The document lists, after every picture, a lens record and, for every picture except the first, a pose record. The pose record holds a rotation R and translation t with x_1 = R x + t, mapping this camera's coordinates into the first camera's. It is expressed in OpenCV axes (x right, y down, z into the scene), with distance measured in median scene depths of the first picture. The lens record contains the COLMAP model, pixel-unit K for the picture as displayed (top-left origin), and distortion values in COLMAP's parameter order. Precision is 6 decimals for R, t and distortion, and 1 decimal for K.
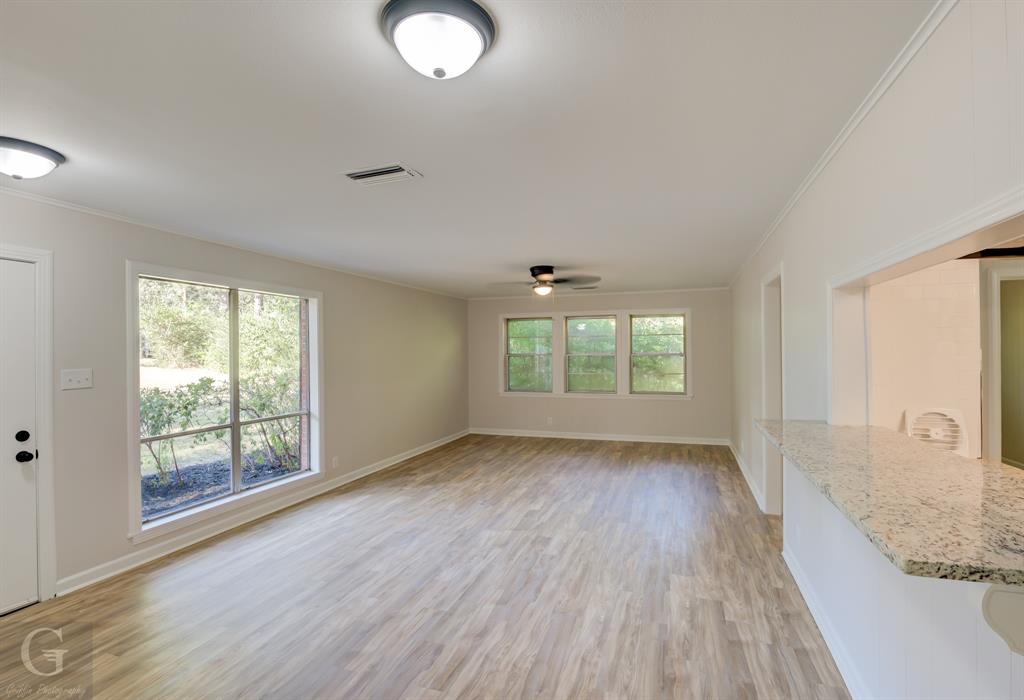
lens RADIAL K [[493.4, 0, 512.4], [0, 493.4, 350.1], [0, 0, 1]] dist [-0.000698, -0.000017]
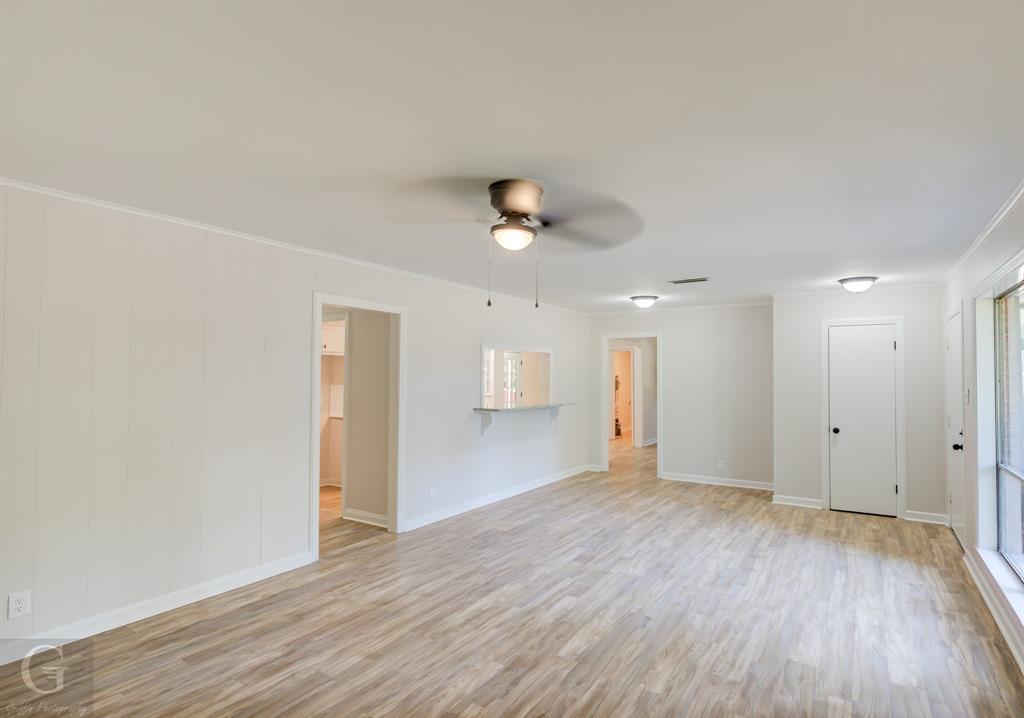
lens RADIAL K [[532.4, 0, 512.2], [0, 532.4, 364.1], [0, 0, 1]] dist [-0.000245, -0.000071]
pose [[-0.964823, 0.008765, 0.262753, -0.089853], [0.002315, 0.999689, -0.024849, 0.002782], [-0.262889, -0.023366, -0.964543, 2.031111]]
